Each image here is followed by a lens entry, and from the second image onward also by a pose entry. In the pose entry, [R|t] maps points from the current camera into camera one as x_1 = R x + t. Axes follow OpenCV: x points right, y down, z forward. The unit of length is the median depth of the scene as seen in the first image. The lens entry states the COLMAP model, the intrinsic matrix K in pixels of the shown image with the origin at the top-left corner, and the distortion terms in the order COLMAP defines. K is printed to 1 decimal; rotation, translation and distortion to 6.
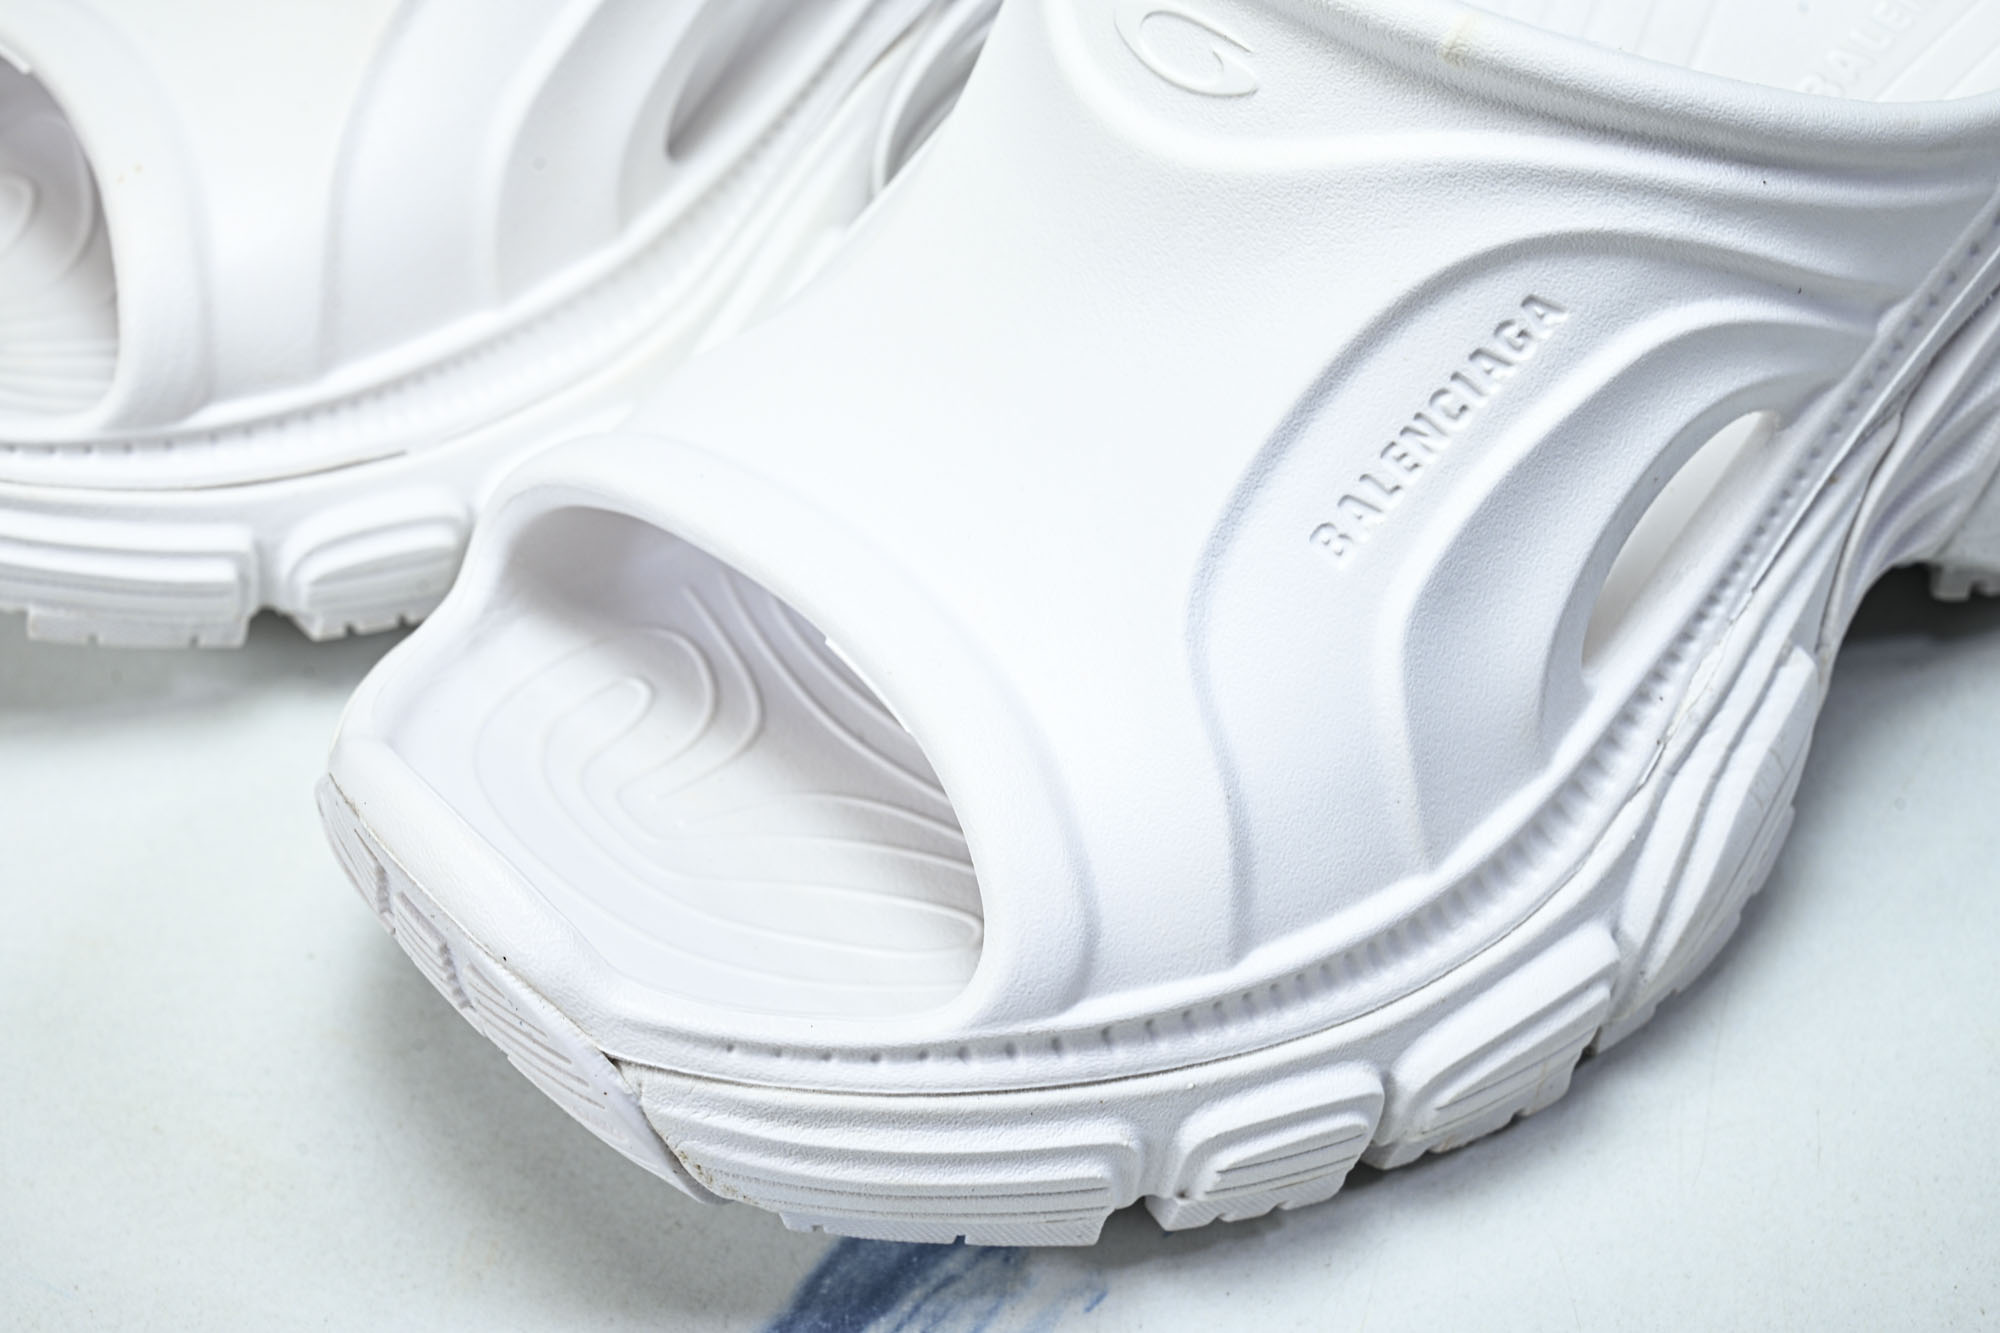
lens RADIAL K [[3695.3, 0, 1004.9], [0, 3695.3, 662.7], [0, 0, 1]] dist [0.012037, 0.000000]
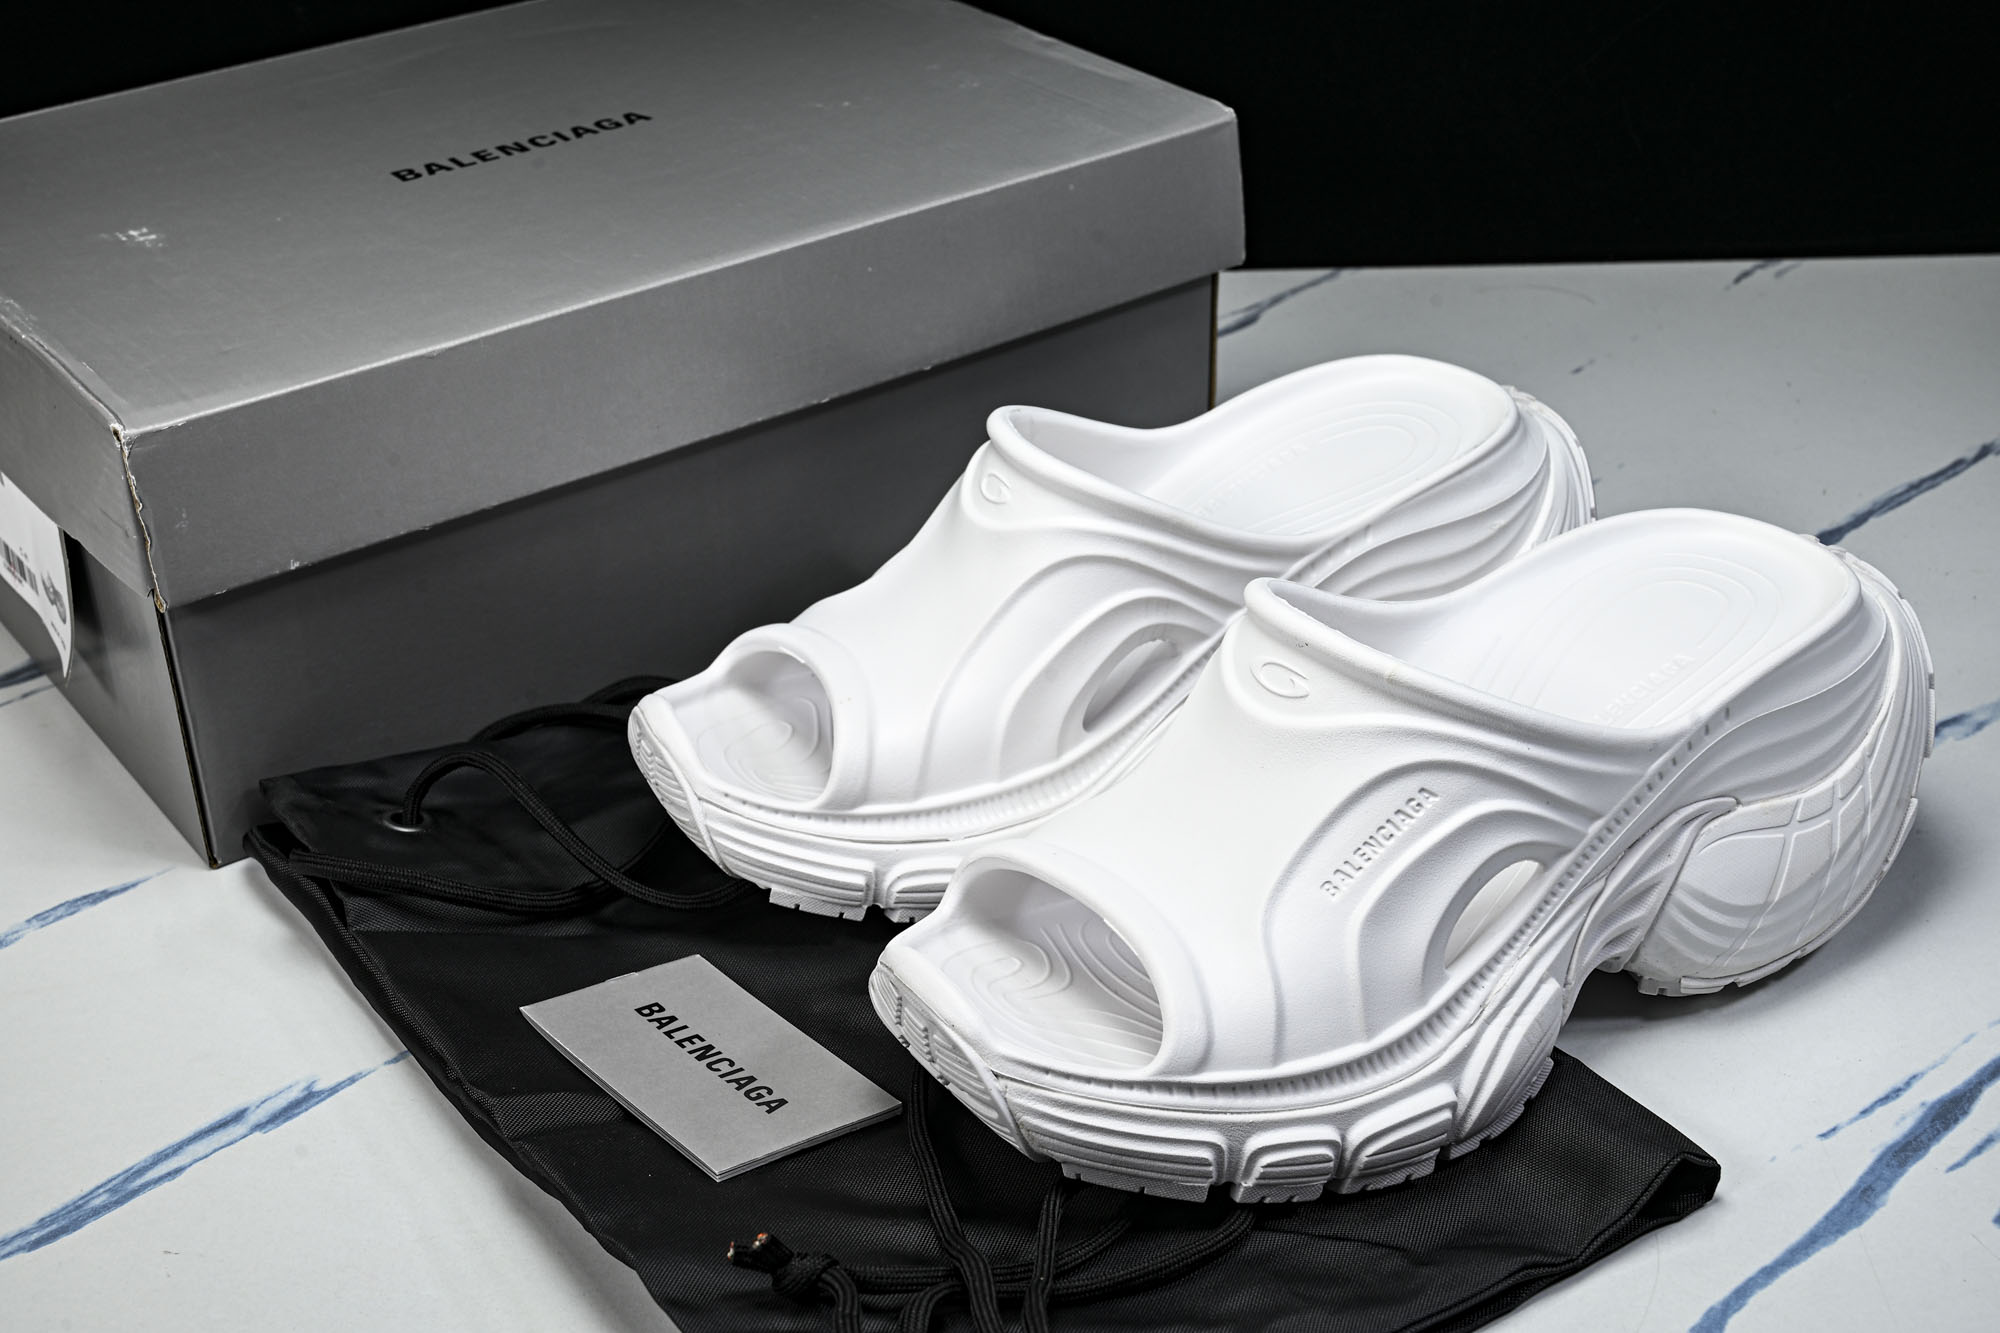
lens RADIAL K [[2822.2, 0, 994.6], [0, 2822.2, 667.5], [0, 0, 1]] dist [-0.002645, 0.000000]
pose [[0.992171, 0.062995, -0.107838, 0.062481], [-0.091451, 0.954509, -0.283812, 0.346411], [0.085053, 0.291452, 0.952797, -0.701626]]
